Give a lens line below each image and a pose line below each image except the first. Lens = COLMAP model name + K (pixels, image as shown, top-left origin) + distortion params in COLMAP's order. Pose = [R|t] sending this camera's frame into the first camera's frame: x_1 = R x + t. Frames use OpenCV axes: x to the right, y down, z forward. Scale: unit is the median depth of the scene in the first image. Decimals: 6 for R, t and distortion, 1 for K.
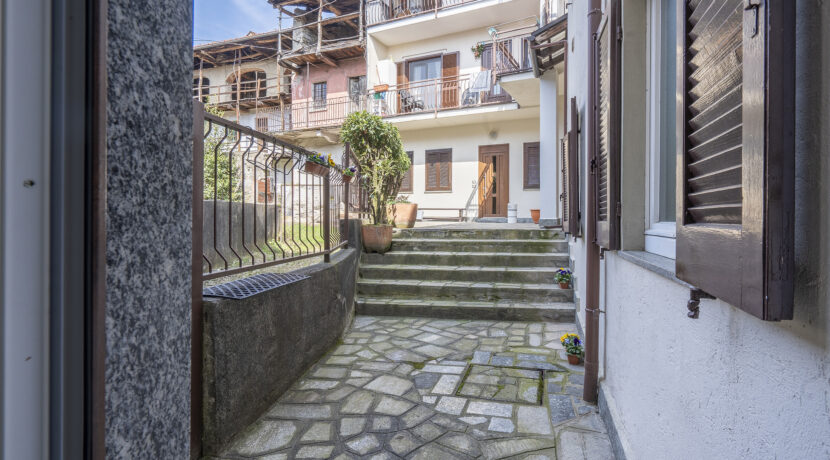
lens RADIAL K [[384.5, 0, 417.1], [0, 384.5, 225.8], [0, 0, 1]] dist [-0.004420, -0.000339]
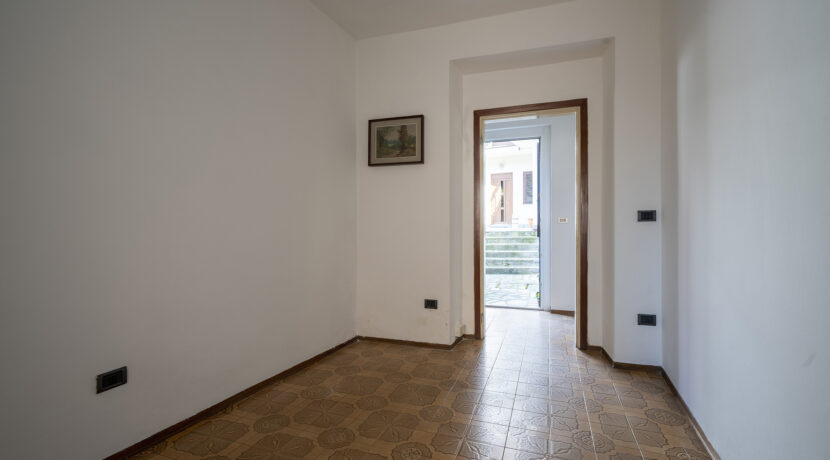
lens RADIAL K [[384.5, 0, 414.0], [0, 384.5, 230.8], [0, 0, 1]] dist [-0.004420, -0.000339]
pose [[0.999876, -0.006593, -0.014295, -0.311603], [0.006543, 0.999972, -0.003564, 0.018672], [0.014318, 0.003470, 0.999891, -1.244790]]
